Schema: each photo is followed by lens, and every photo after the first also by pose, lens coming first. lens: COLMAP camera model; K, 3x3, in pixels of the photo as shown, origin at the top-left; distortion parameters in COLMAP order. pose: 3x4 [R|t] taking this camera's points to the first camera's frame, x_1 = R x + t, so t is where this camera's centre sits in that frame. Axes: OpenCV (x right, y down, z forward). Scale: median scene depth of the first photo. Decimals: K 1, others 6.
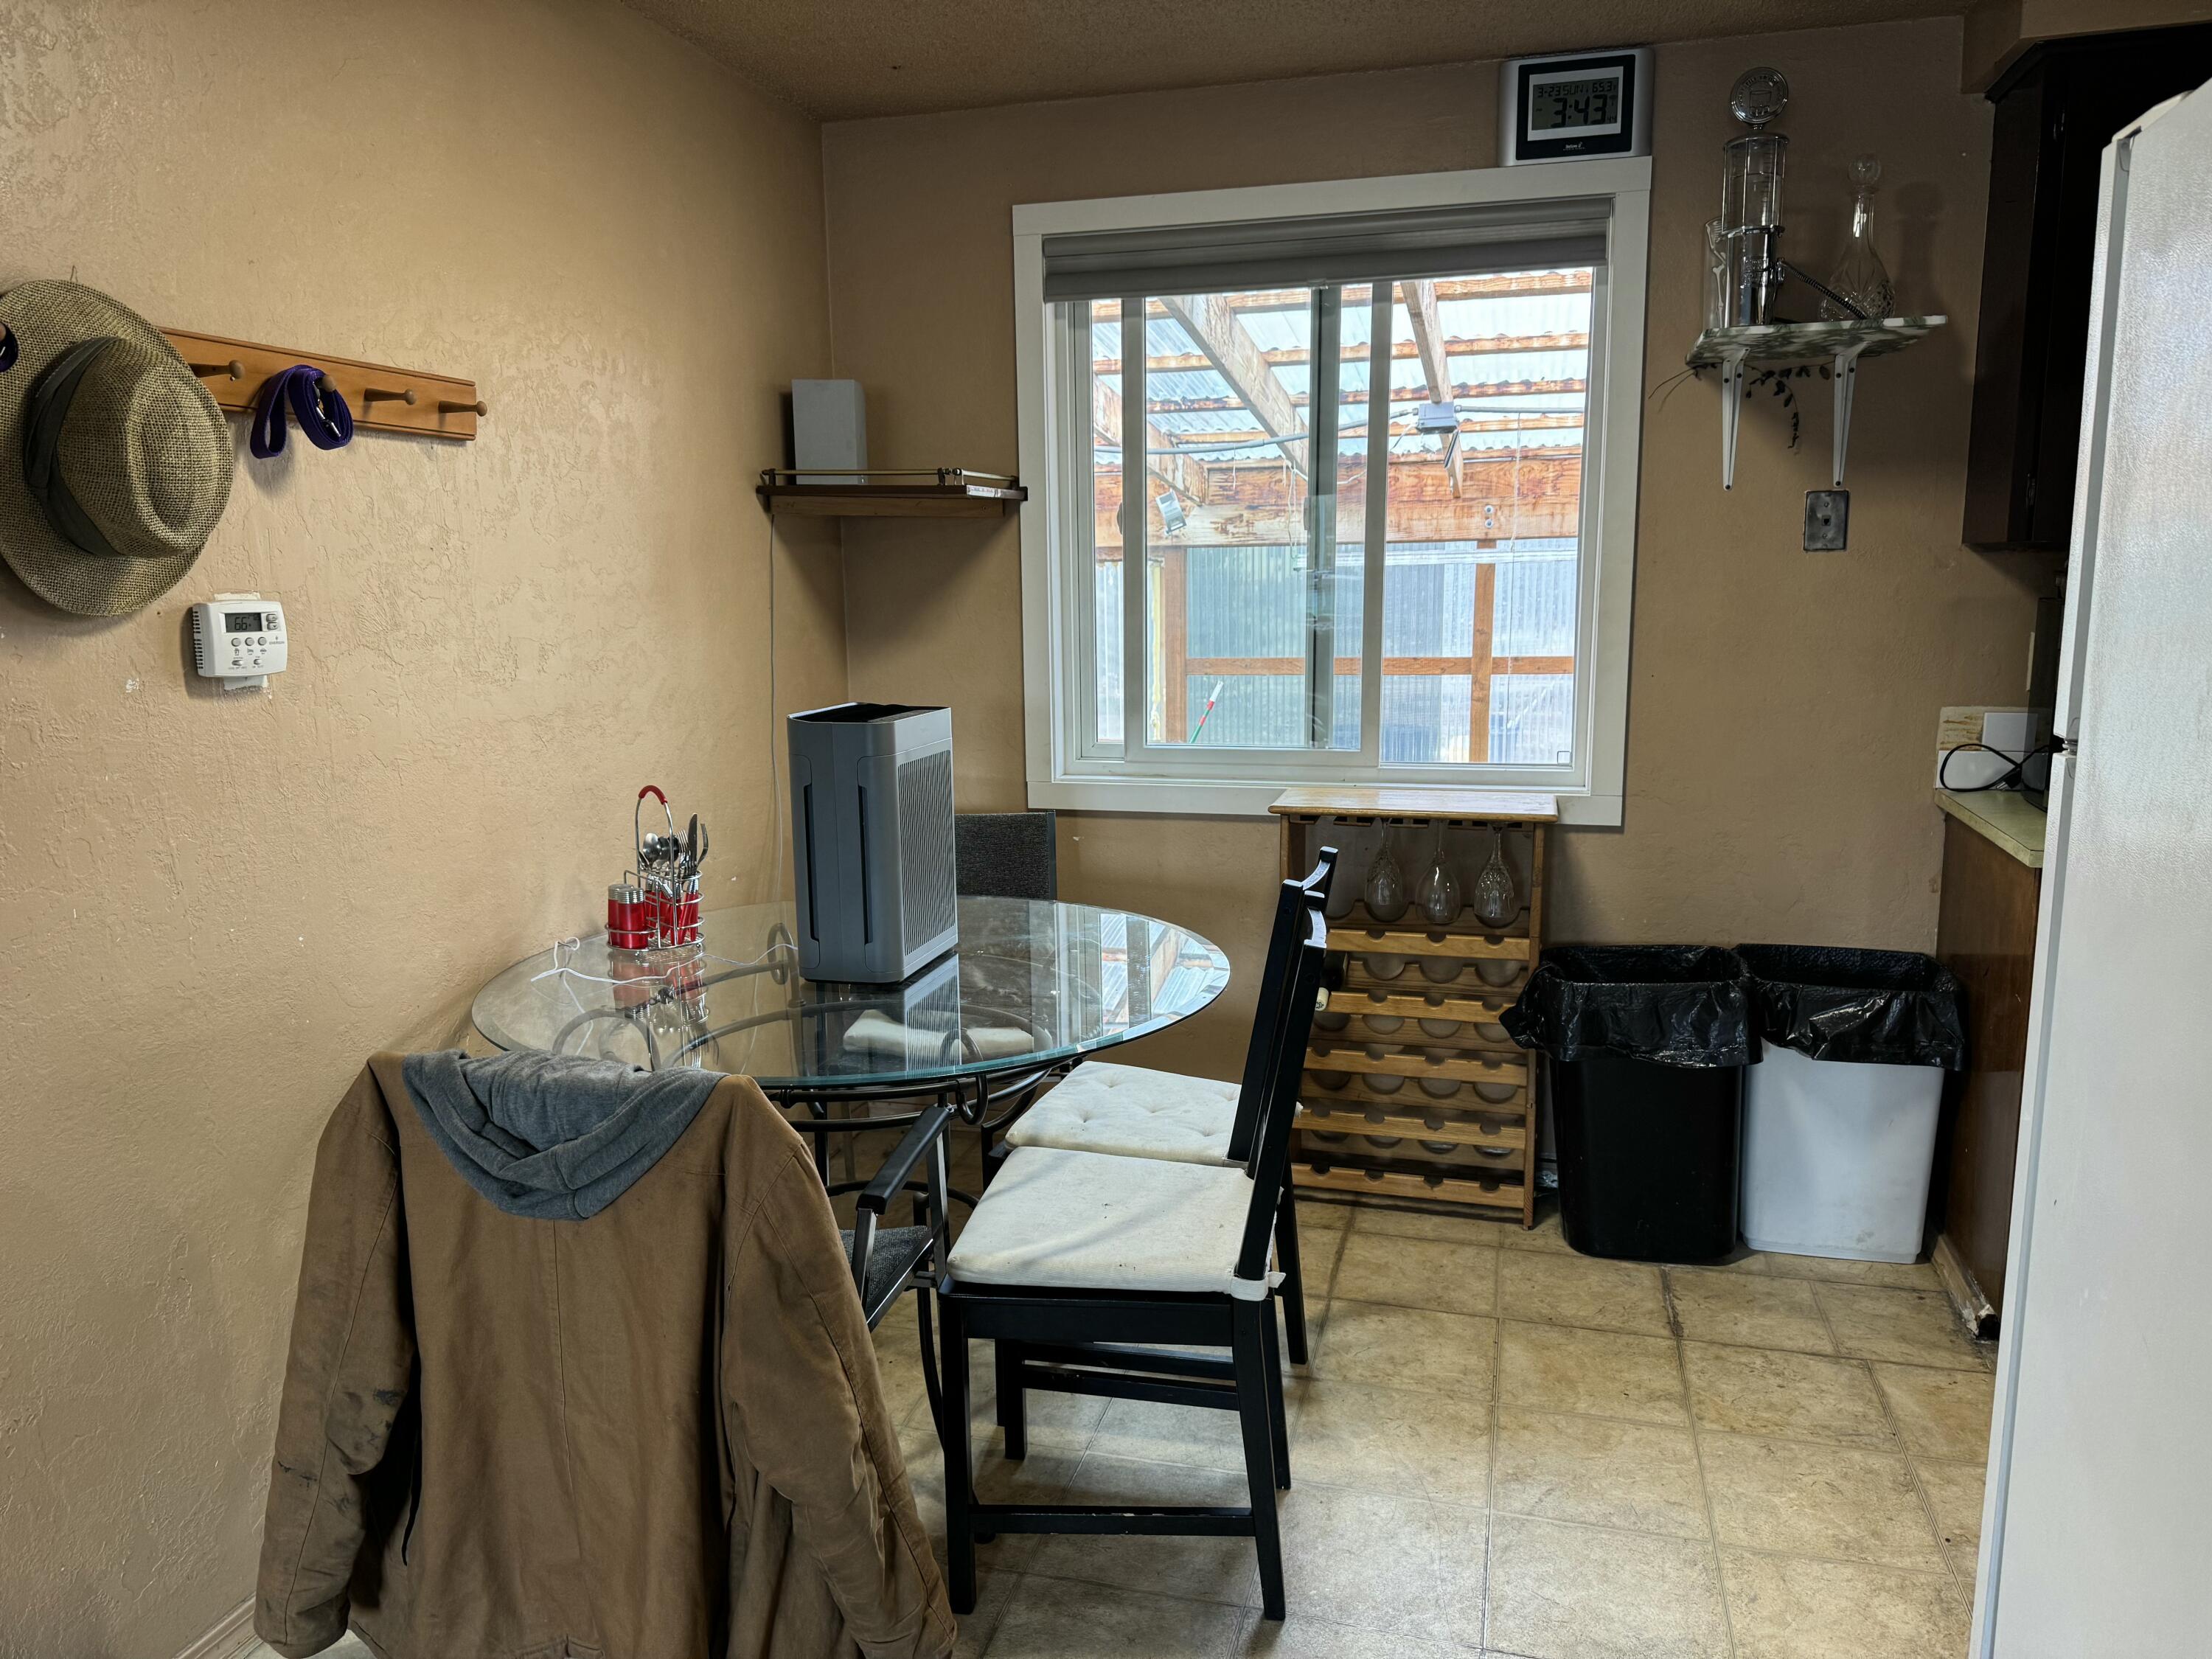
lens RADIAL K [[1530.2, 0, 1106.0], [0, 1530.2, 829.5], [0, 0, 1]] dist [0.131042, -0.190809]
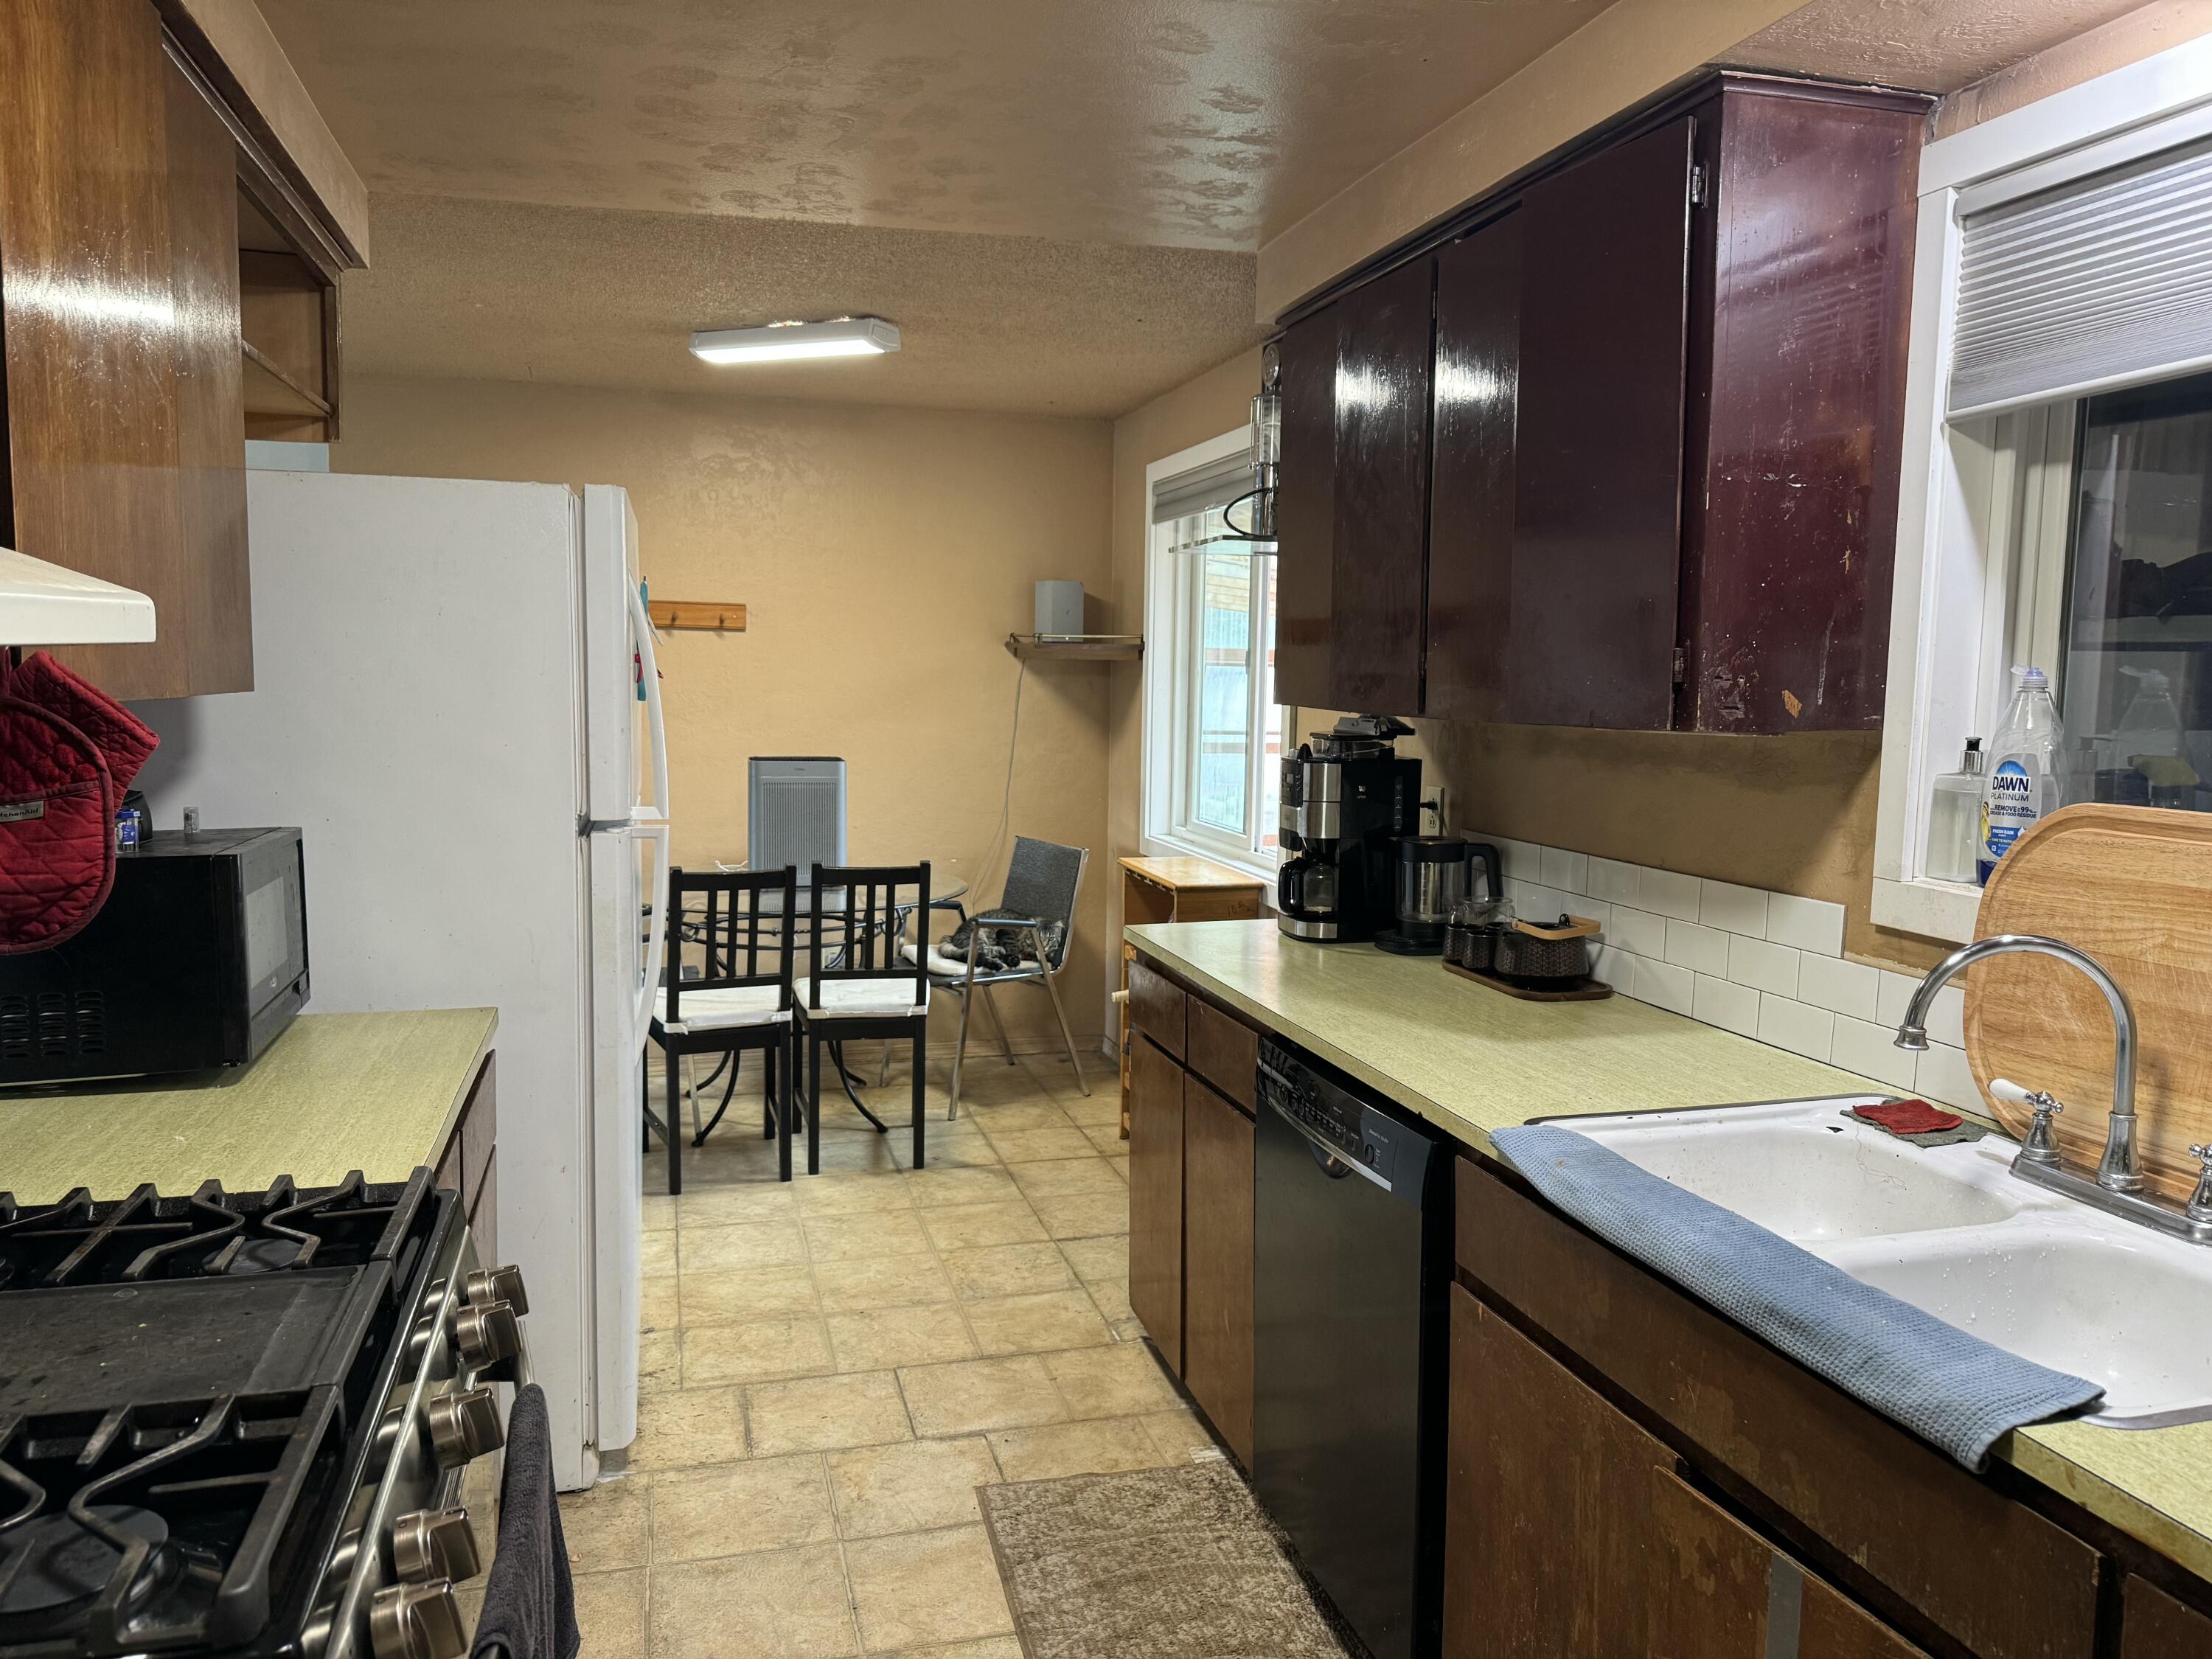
lens RADIAL K [[1530.2, 0, 1106.0], [0, 1530.2, 829.5], [0, 0, 1]] dist [0.131042, -0.190809]
pose [[0.516193, 0.114375, -0.848801, 1.522783], [-0.156951, 0.986893, 0.037534, -0.110062], [0.841969, 0.113845, 0.527379, 0.231870]]
